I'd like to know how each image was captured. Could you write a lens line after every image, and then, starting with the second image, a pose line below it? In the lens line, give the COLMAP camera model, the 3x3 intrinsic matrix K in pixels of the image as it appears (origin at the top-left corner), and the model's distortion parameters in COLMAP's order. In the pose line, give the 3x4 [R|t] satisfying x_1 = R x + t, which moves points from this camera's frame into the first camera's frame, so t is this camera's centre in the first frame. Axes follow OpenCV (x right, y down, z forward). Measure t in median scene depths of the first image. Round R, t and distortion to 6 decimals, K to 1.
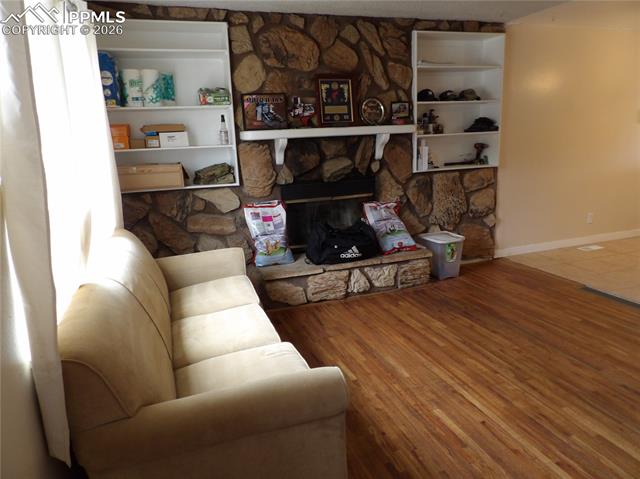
lens RADIAL K [[458.3, 0, 316.8], [0, 458.3, 238.9], [0, 0, 1]] dist [-0.015387, 0.024440]
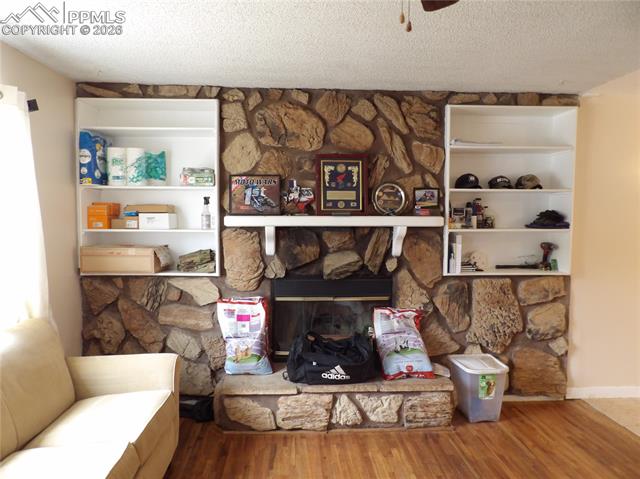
lens RADIAL K [[458.3, 0, 319.1], [0, 458.3, 241.7], [0, 0, 1]] dist [-0.015387, 0.024440]
pose [[0.959356, 0.064388, -0.274755, 0.239622], [-0.104978, 0.985176, -0.135674, -0.079519], [0.261946, 0.159003, 0.951894, 0.200212]]
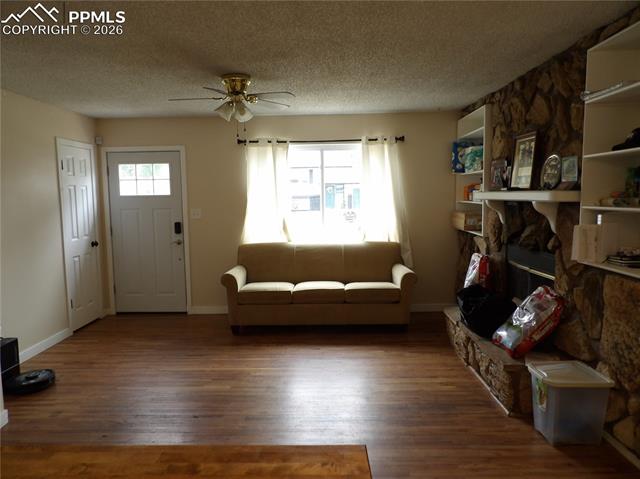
lens RADIAL K [[458.3, 0, 319.1], [0, 458.3, 243.7], [0, 0, 1]] dist [-0.015387, 0.024440]
pose [[-0.342302, 0.145851, -0.928201, 1.025096], [-0.183391, 0.958508, 0.218244, -0.267223], [0.921519, 0.244929, -0.301352, 0.932729]]
